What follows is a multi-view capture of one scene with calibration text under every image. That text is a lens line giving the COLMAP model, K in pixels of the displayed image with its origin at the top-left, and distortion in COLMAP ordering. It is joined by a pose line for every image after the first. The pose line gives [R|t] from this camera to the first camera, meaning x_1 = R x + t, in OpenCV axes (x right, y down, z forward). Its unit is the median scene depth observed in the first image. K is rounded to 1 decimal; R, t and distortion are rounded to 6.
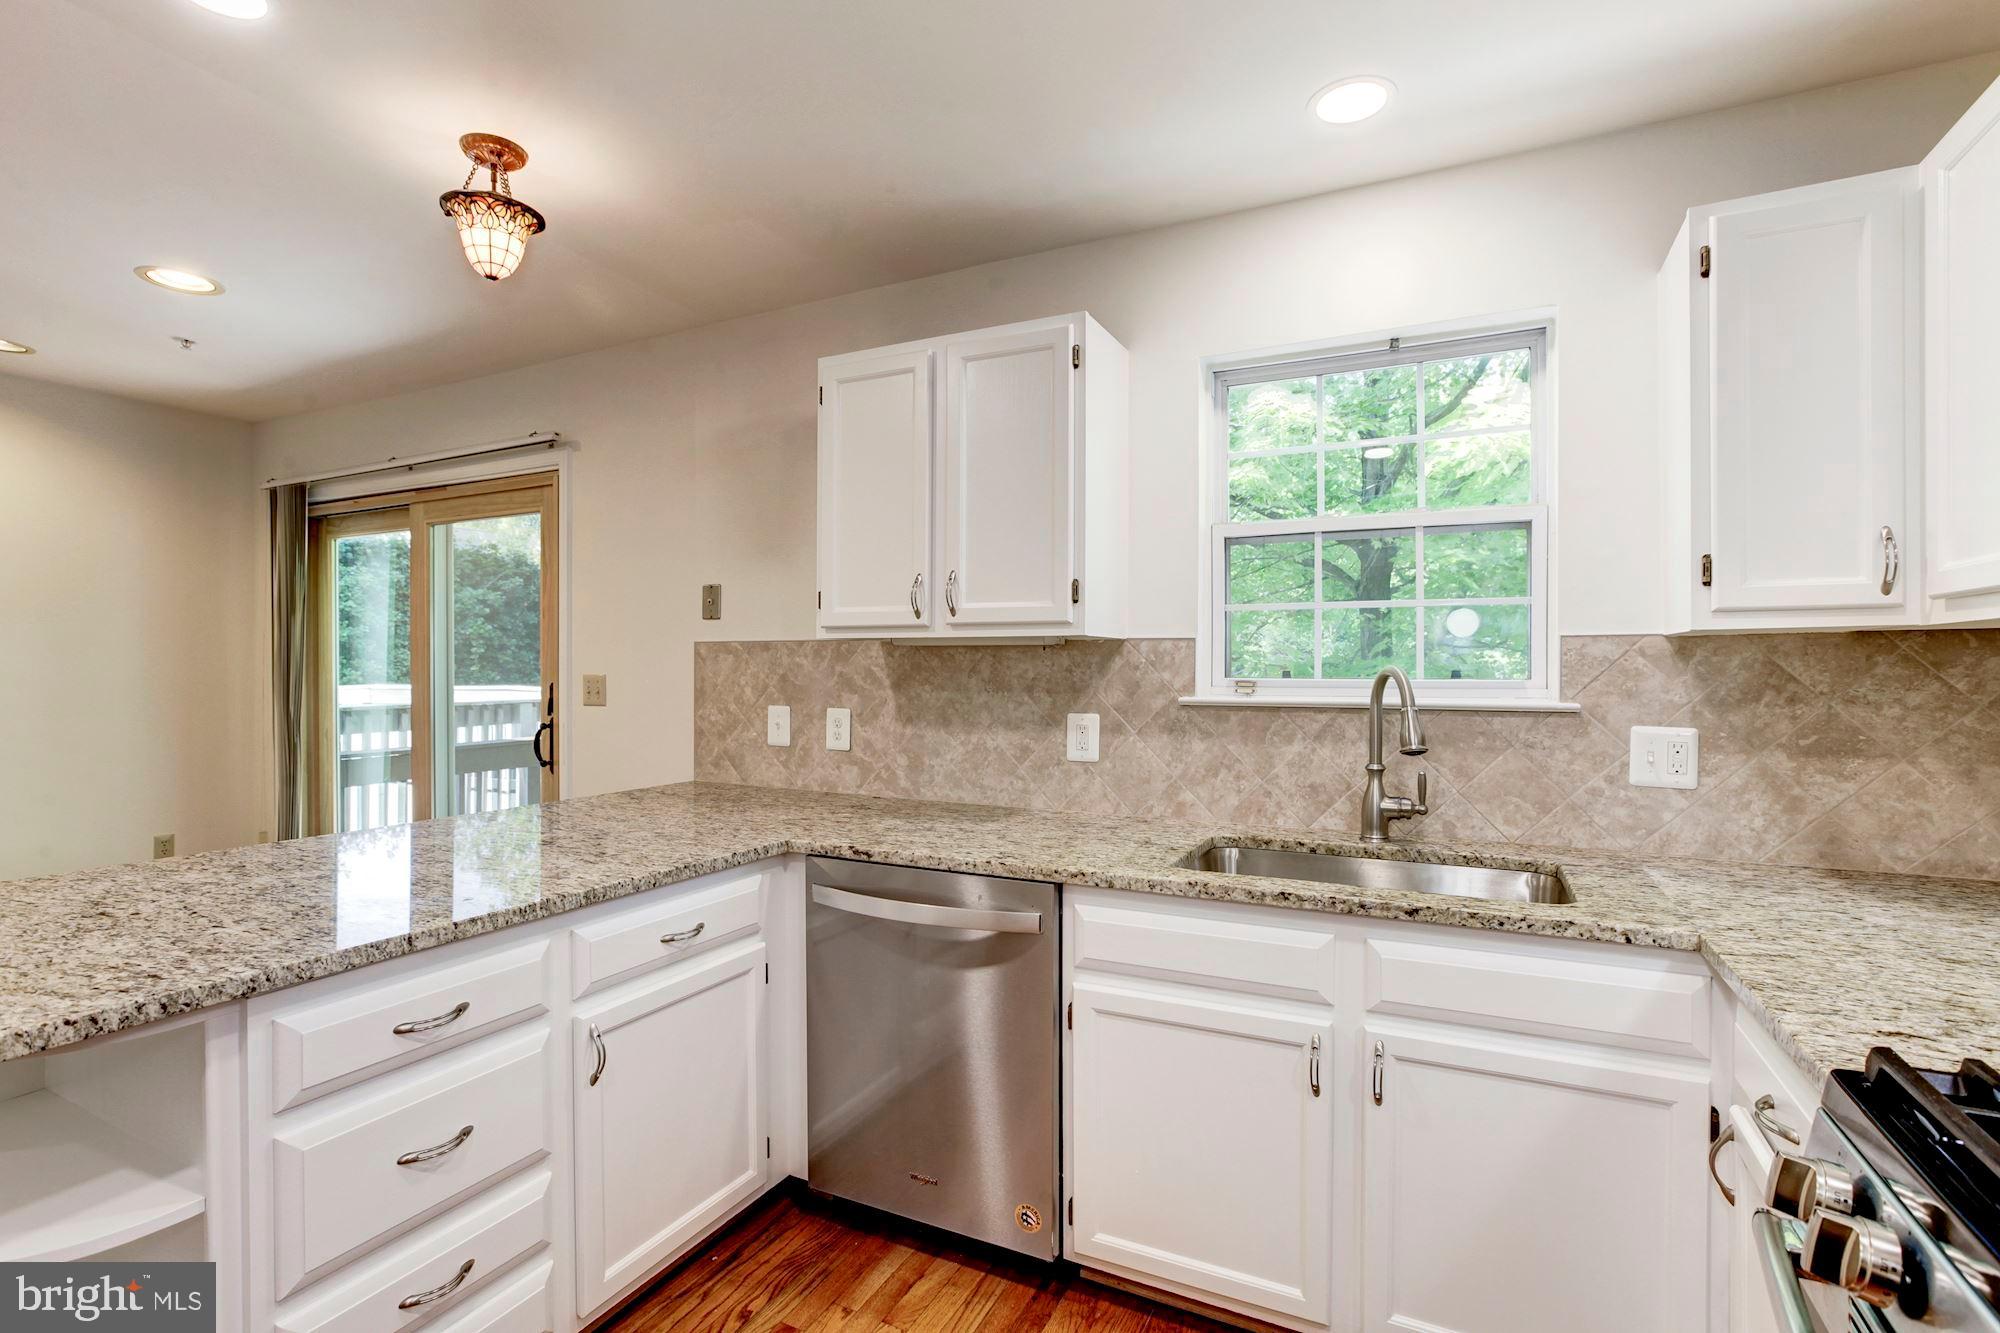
lens RADIAL K [[912.3, 0, 982.4], [0, 912.3, 667.9], [0, 0, 1]] dist [-0.034597, 0.015321]
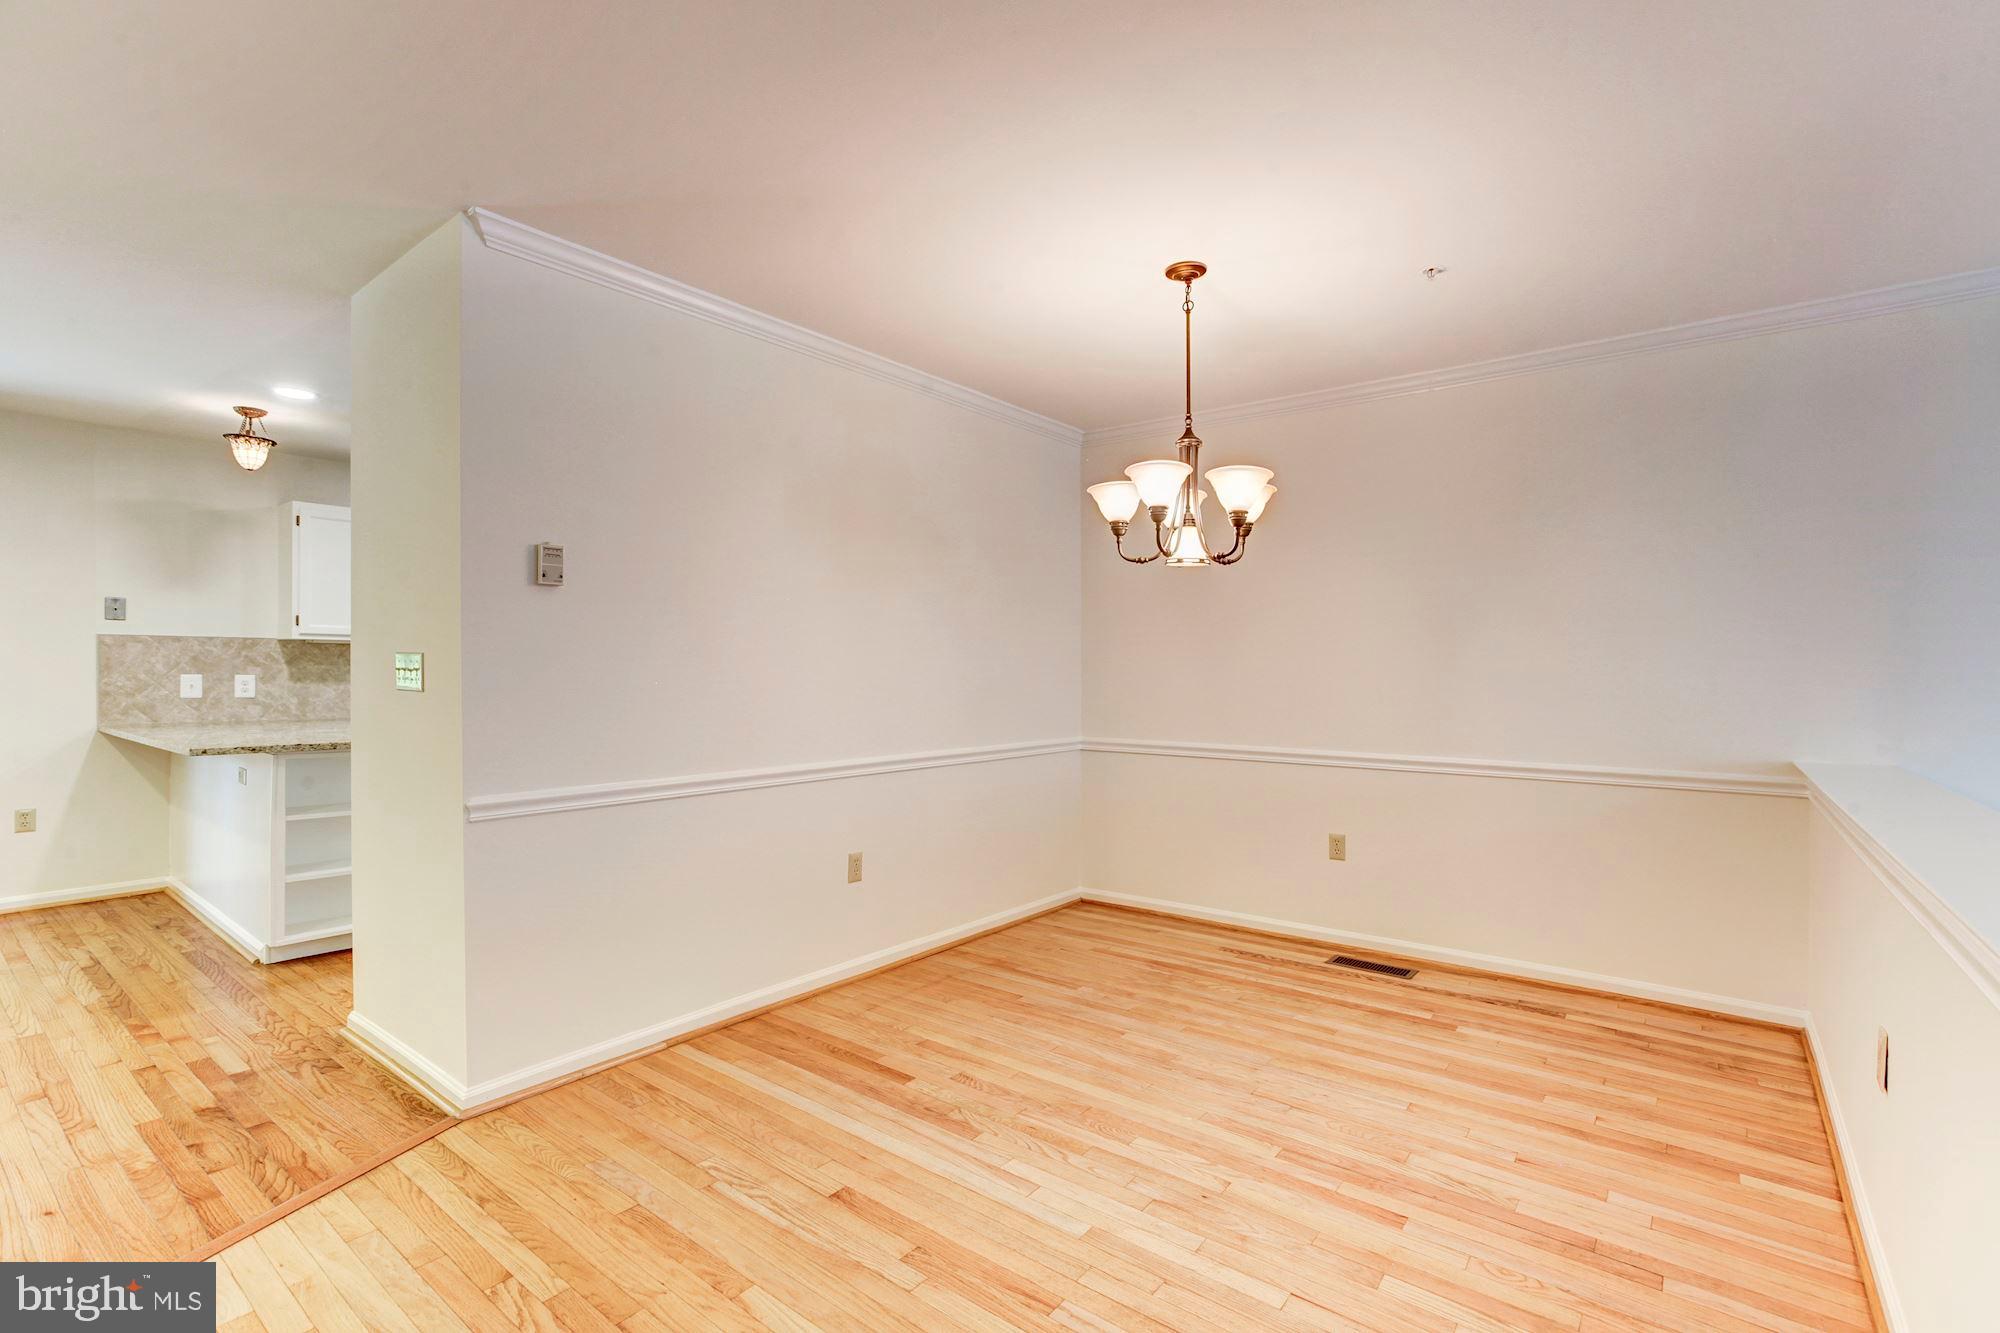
lens RADIAL K [[912.3, 0, 1016.4], [0, 912.3, 675.3], [0, 0, 1]] dist [-0.034597, 0.015321]
pose [[0.193400, -0.009556, 0.981073, -1.726700], [-0.009643, 0.999886, 0.011640, 0.009503], [-0.981073, -0.011712, 0.193286, -0.922480]]
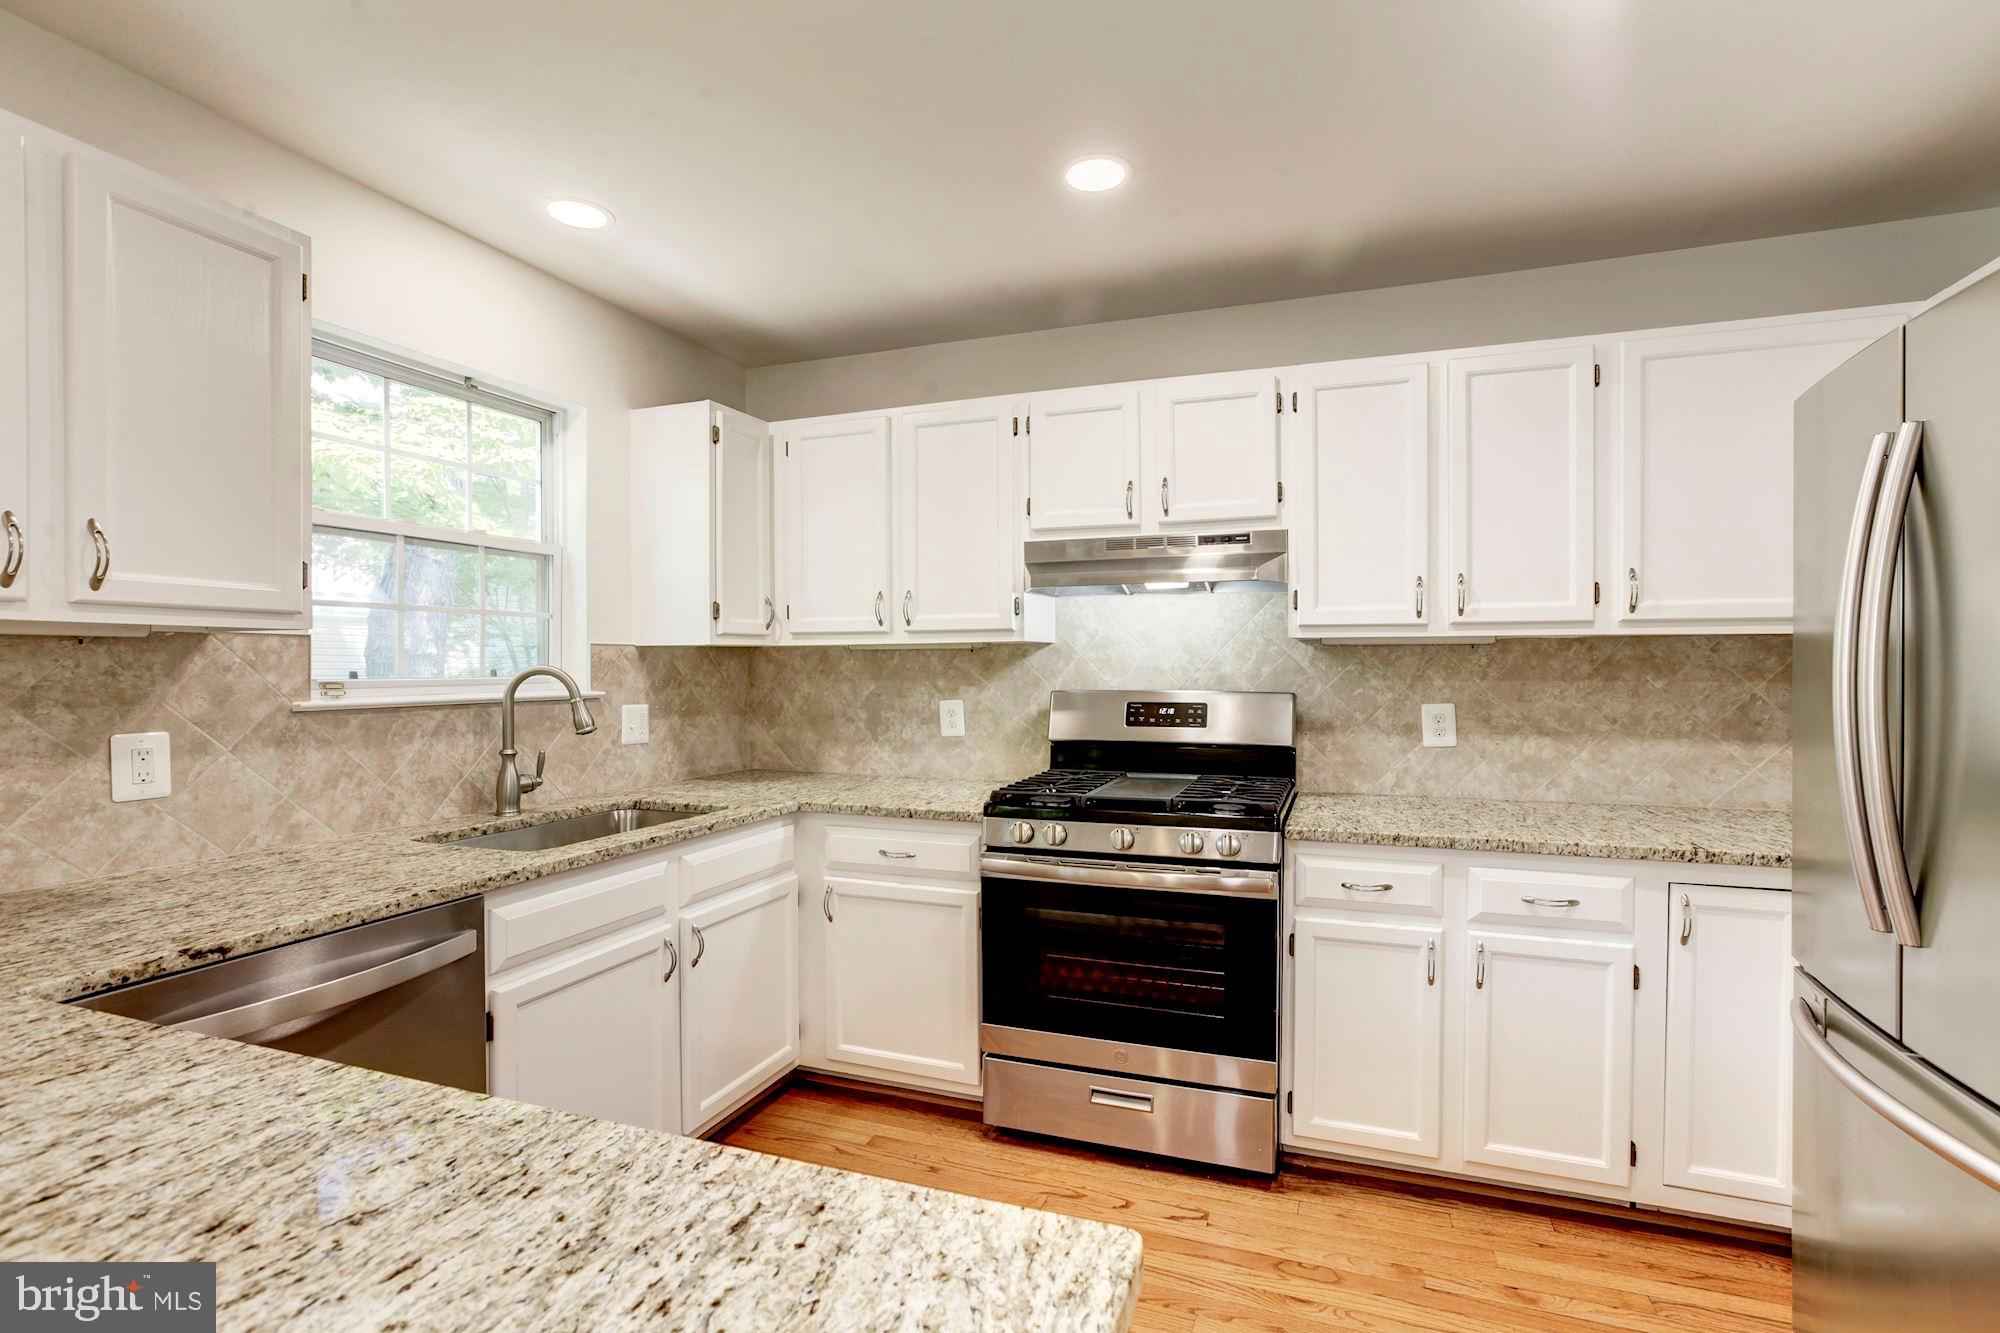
lens RADIAL K [[912.3, 0, 1021.1], [0, 912.3, 673.4], [0, 0, 1]] dist [-0.034597, 0.015321]
pose [[-0.113201, -0.011932, 0.993500, -0.642217], [-0.001780, 0.999929, 0.011807, -0.006070], [-0.993571, -0.000432, -0.113214, 0.376334]]
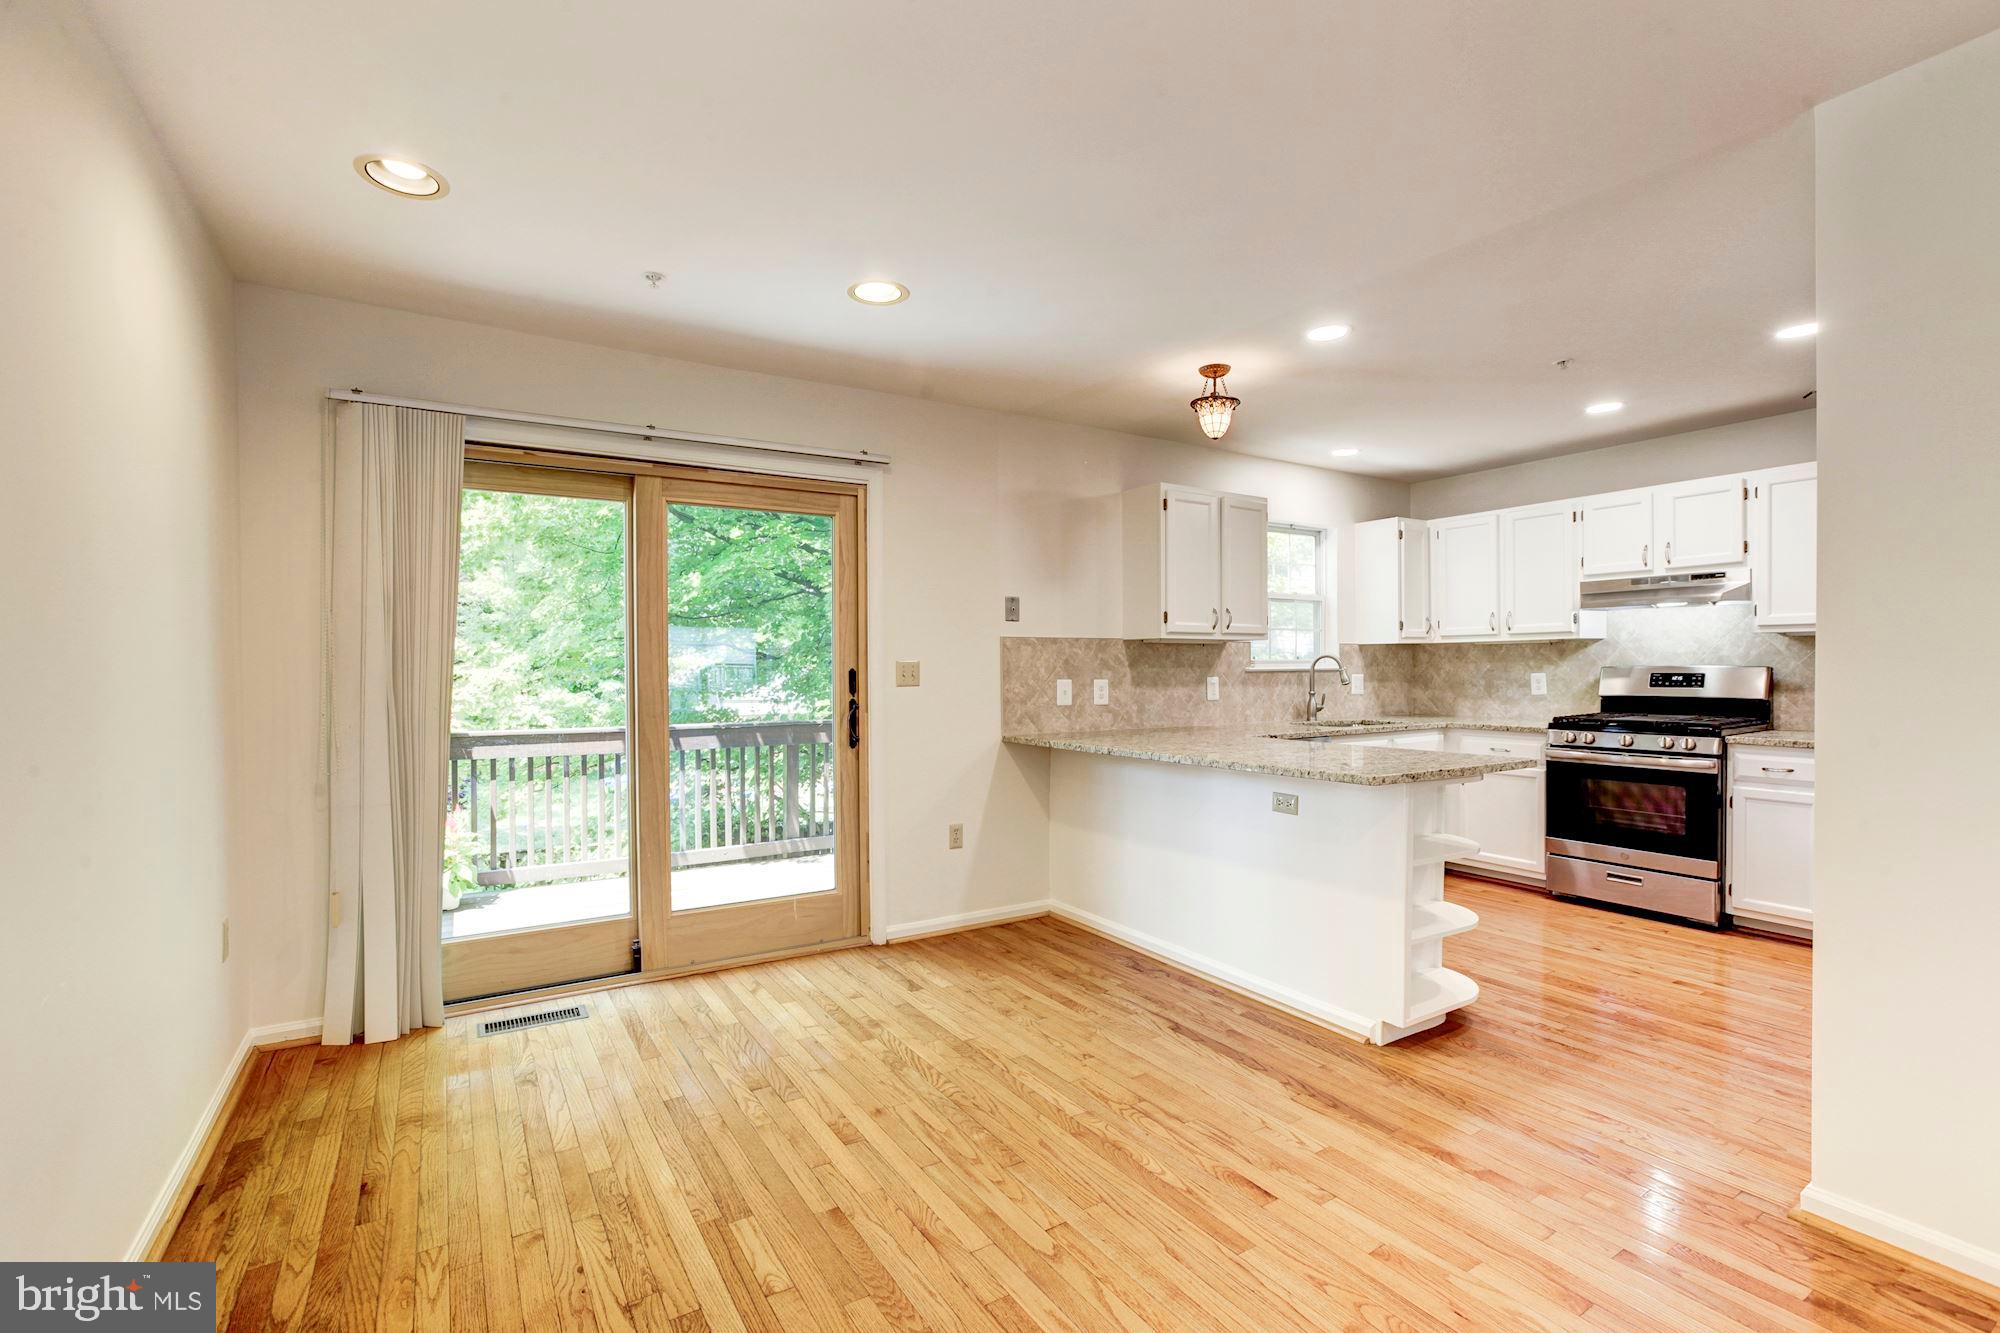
lens RADIAL K [[912.3, 0, 1031.9], [0, 912.3, 679.8], [0, 0, 1]] dist [-0.034597, 0.015321]
pose [[0.509747, -0.019873, 0.860095, -1.754645], [0.005545, 0.999788, 0.019814, 0.011664], [-0.860306, -0.005331, 0.509750, 0.277775]]
